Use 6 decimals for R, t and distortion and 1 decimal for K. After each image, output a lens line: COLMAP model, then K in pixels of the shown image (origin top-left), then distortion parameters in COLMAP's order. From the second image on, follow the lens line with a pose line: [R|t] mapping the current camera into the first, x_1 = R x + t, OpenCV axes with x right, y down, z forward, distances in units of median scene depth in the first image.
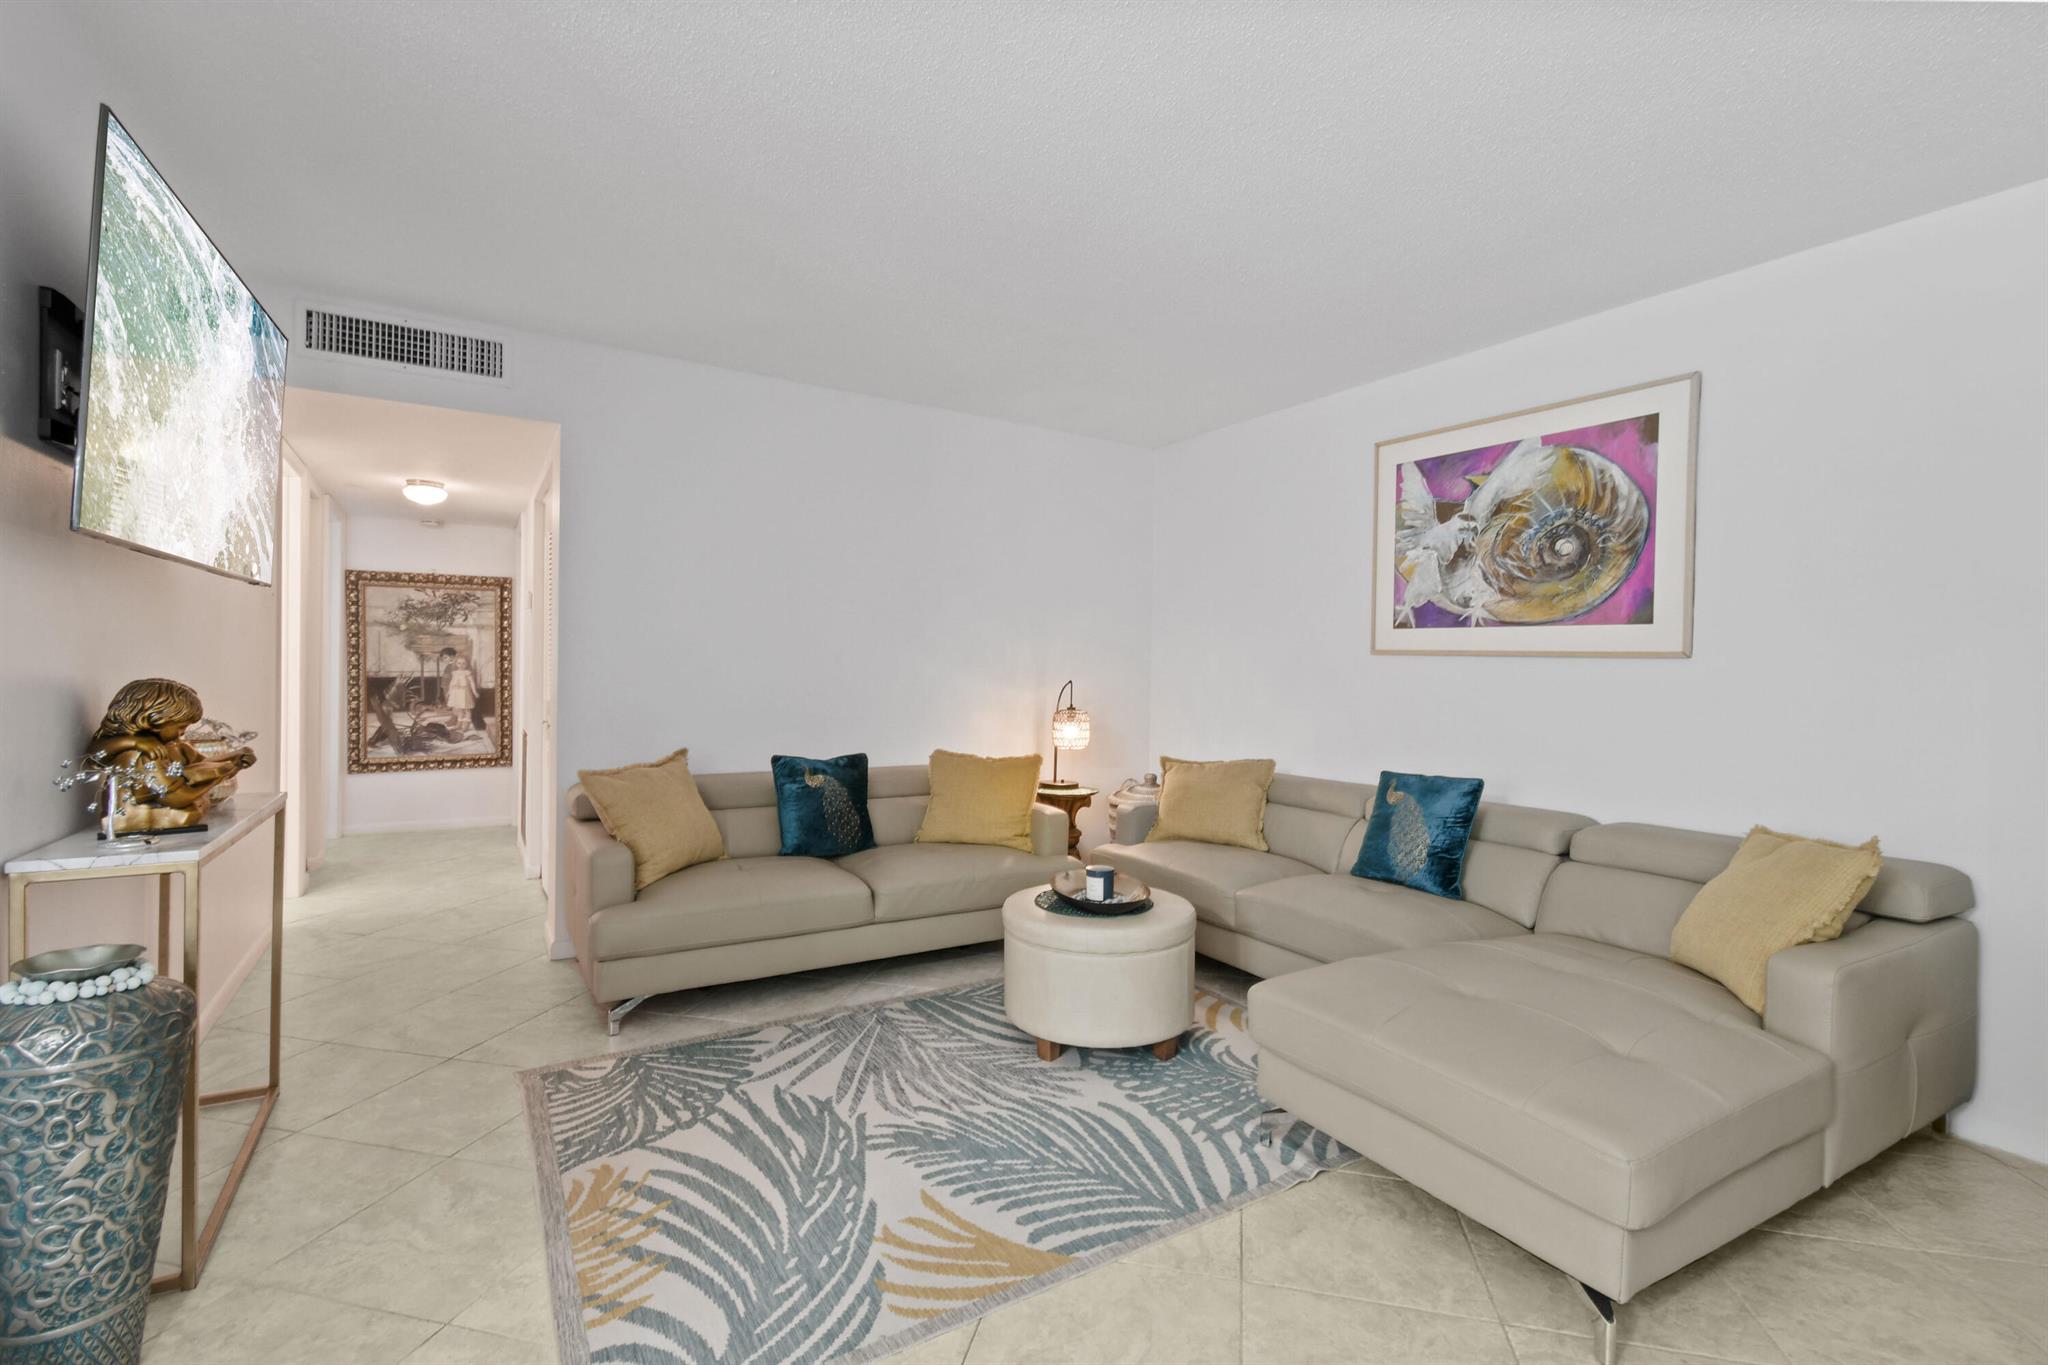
lens RADIAL K [[922.5, 0, 1033.2], [0, 922.5, 680.2], [0, 0, 1]] dist [0.013941, -0.003154]
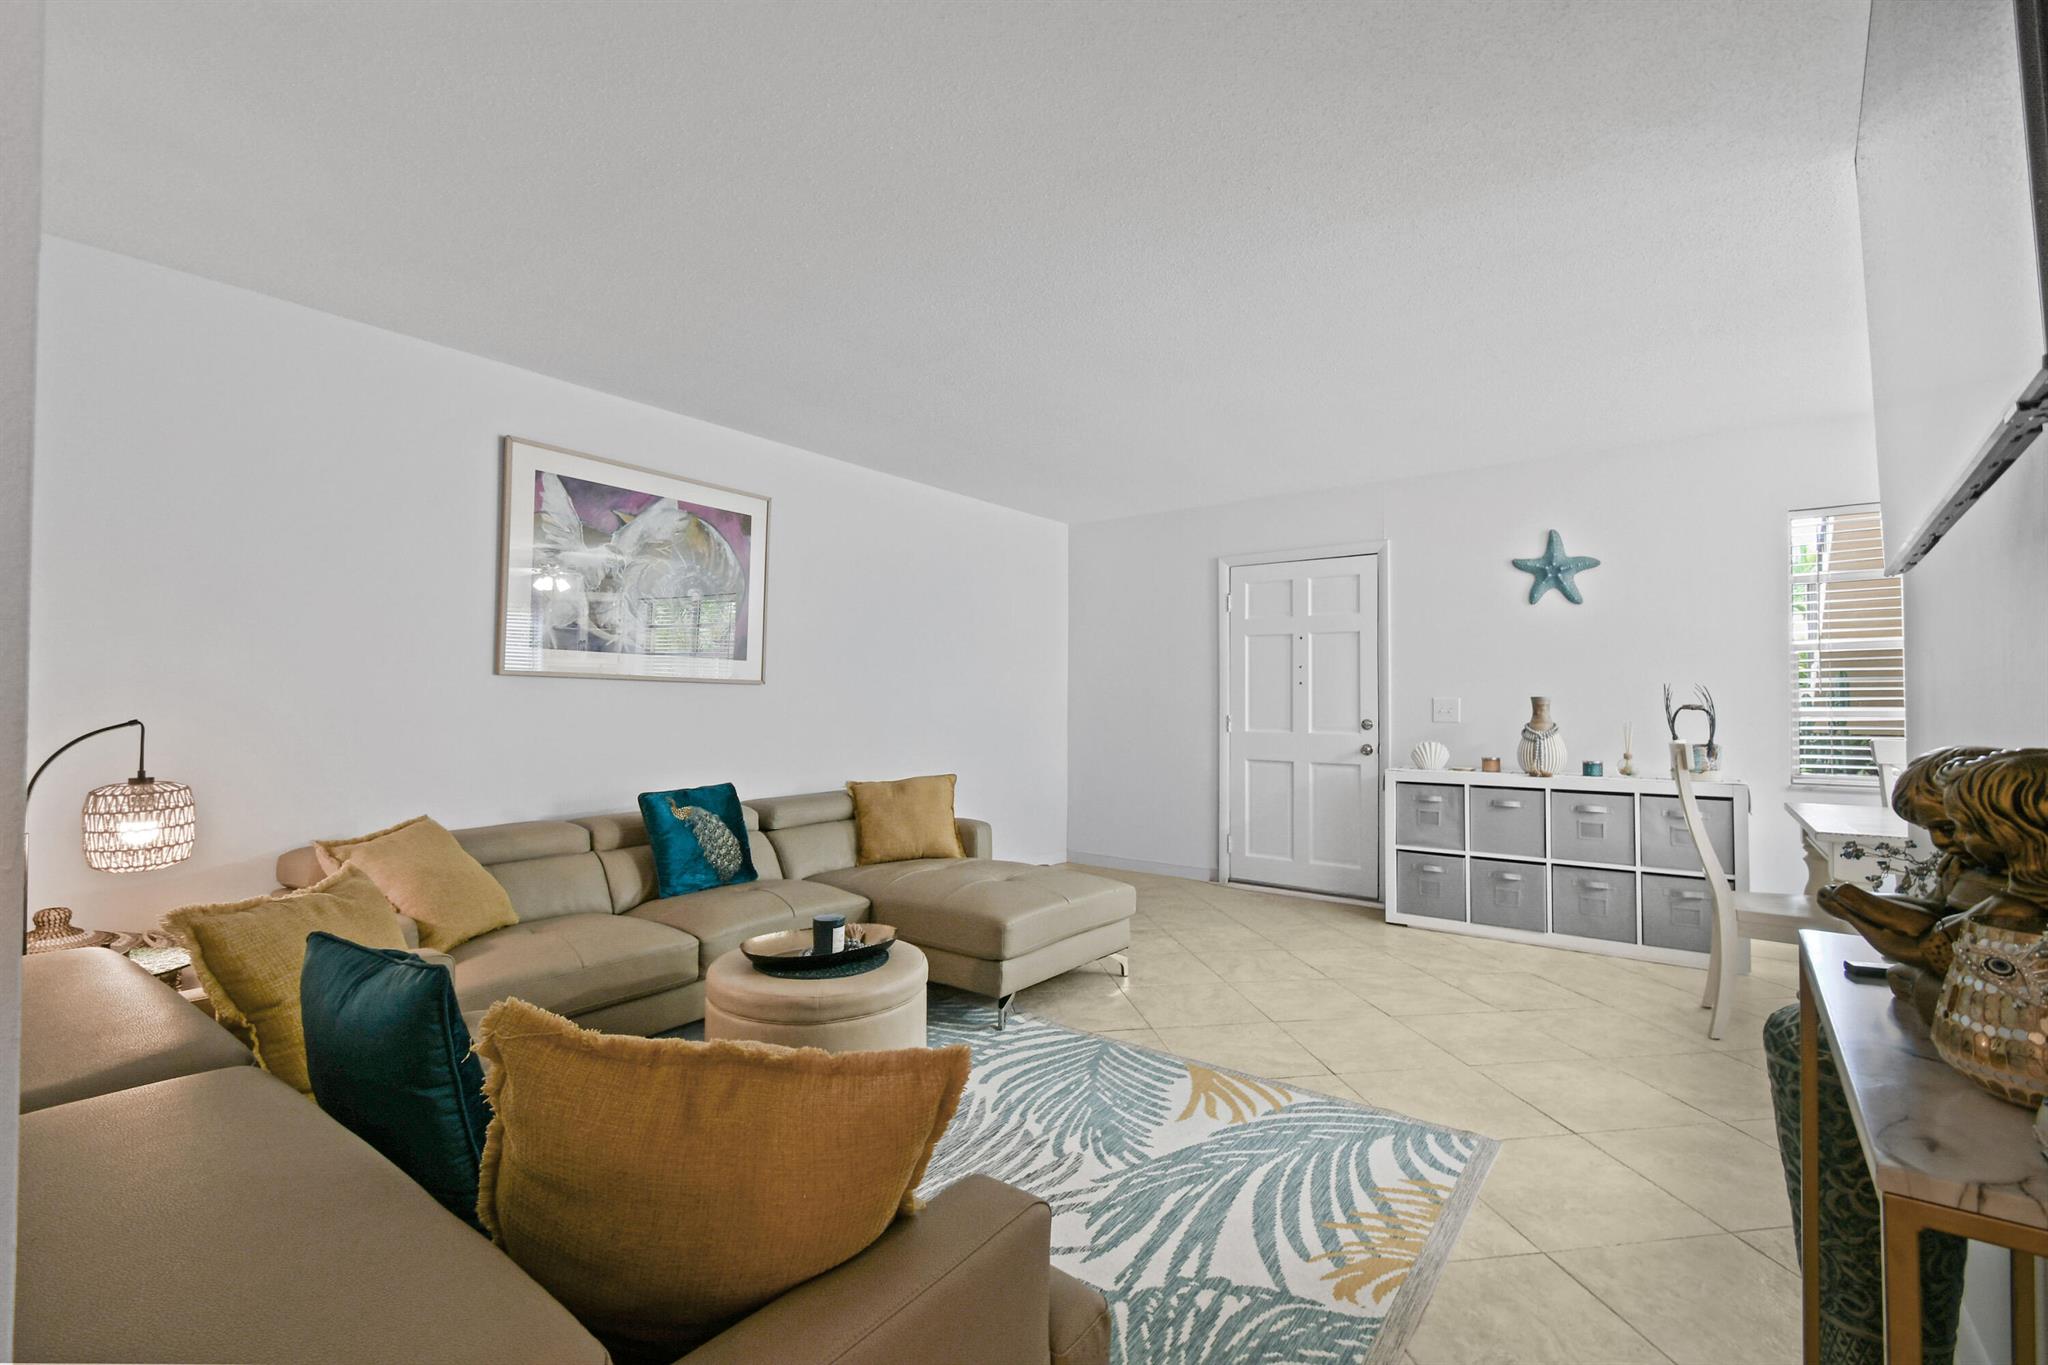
lens RADIAL K [[922.5, 0, 1025.7], [0, 922.5, 676.5], [0, 0, 1]] dist [0.013941, -0.003154]
pose [[-0.379723, 0.006945, 0.925074, -0.859103], [0.004770, 0.999973, -0.005549, -0.026338], [-0.925088, 0.002305, -0.379746, 1.194031]]
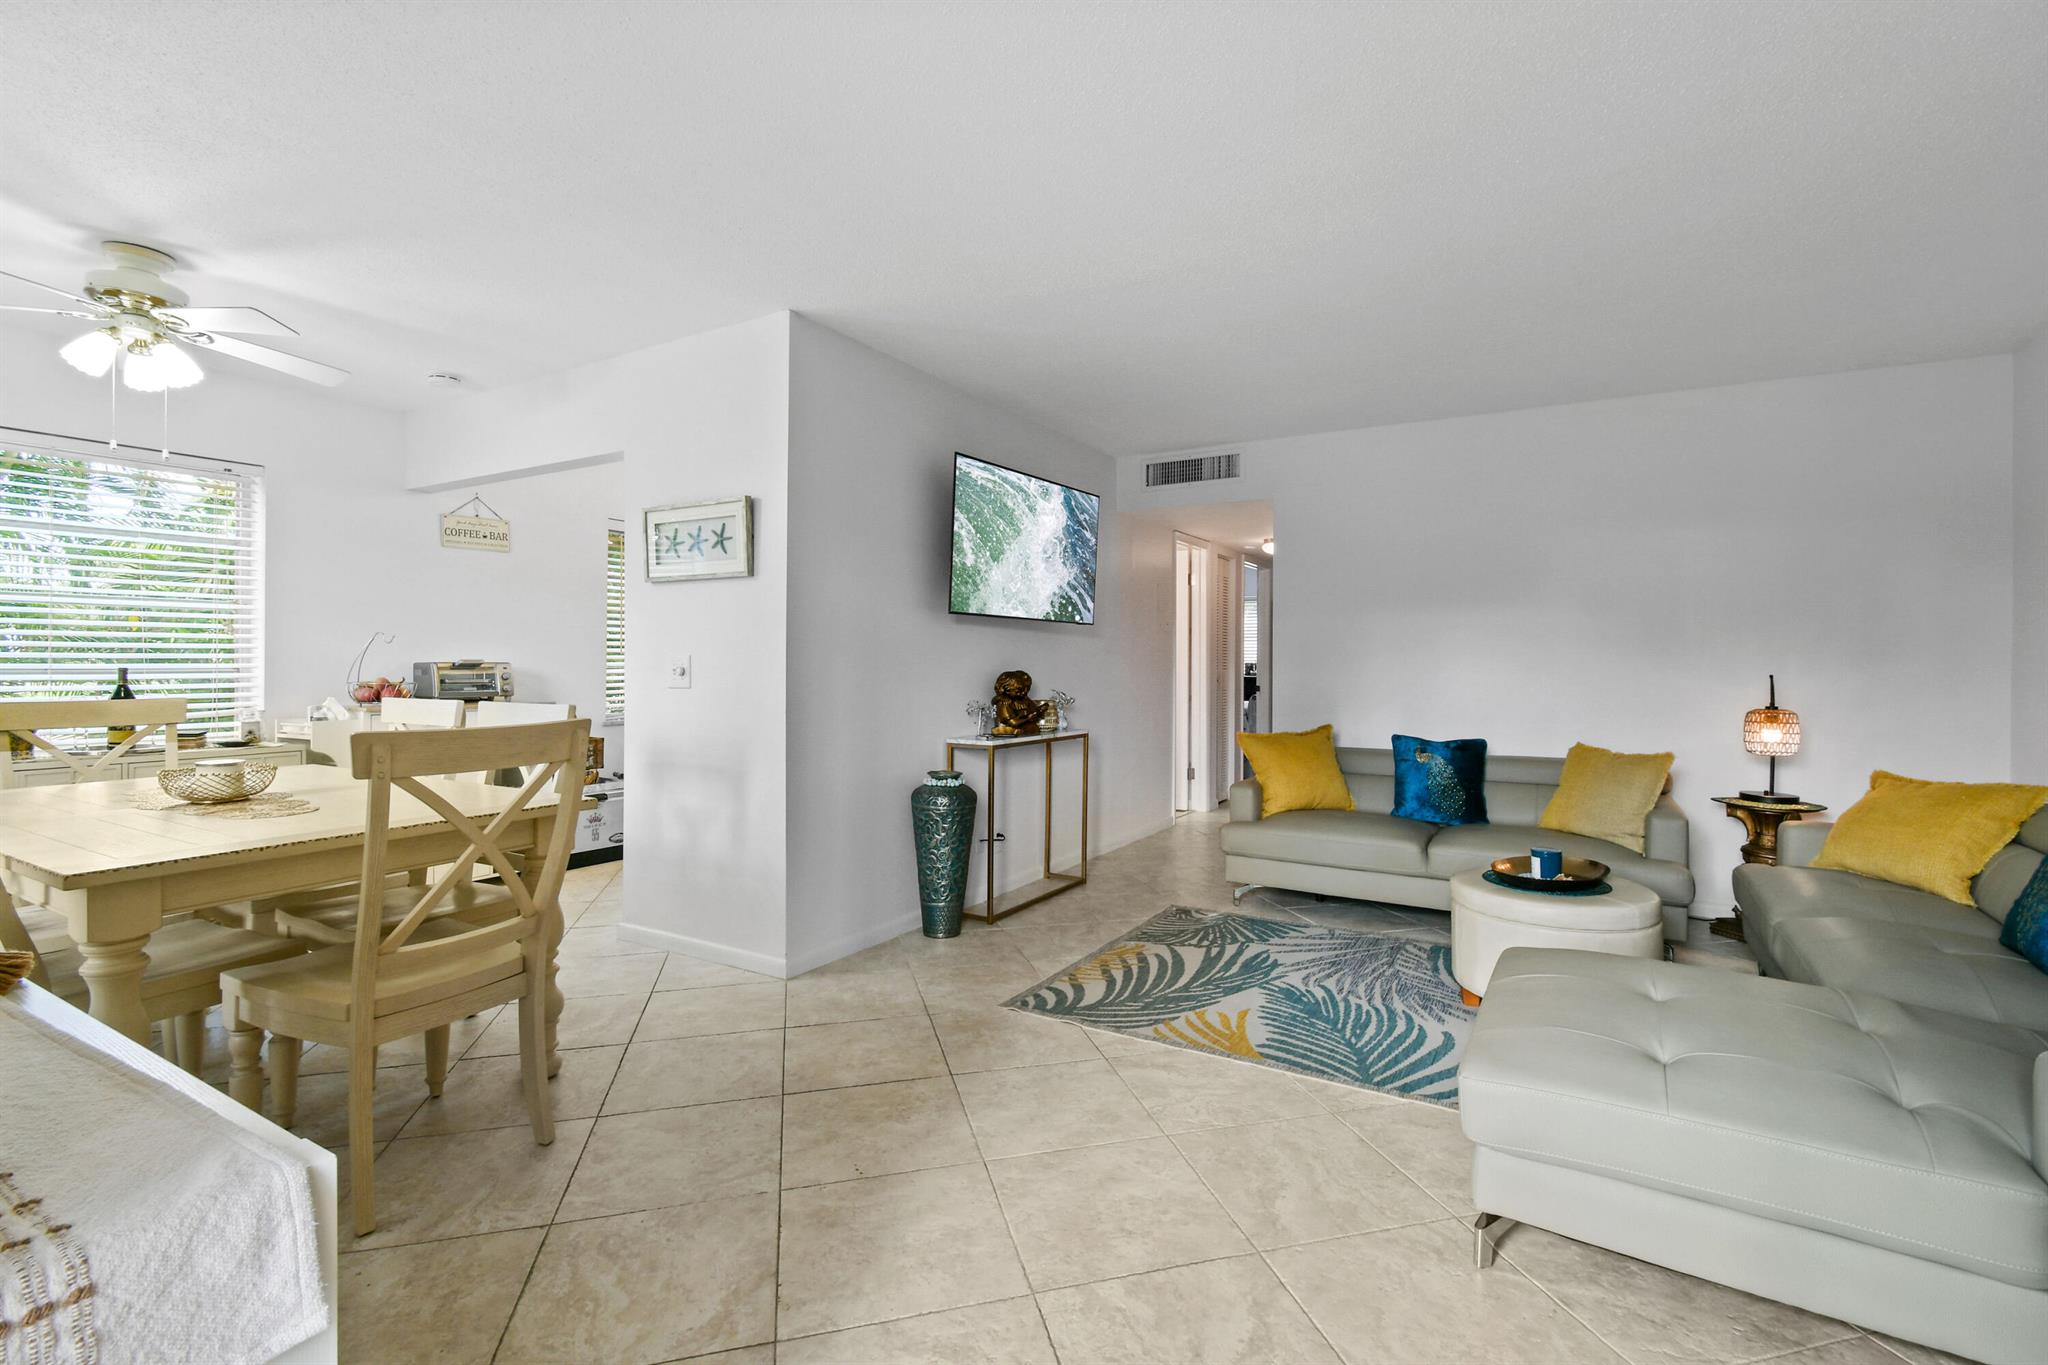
lens RADIAL K [[922.5, 0, 1022.6], [0, 922.5, 665.2], [0, 0, 1]] dist [0.013941, -0.003154]
pose [[0.459100, -0.010741, -0.888320, 0.754434], [-0.009362, 0.999813, -0.016928, 0.017567], [0.888335, 0.016088, 0.458913, -0.014288]]
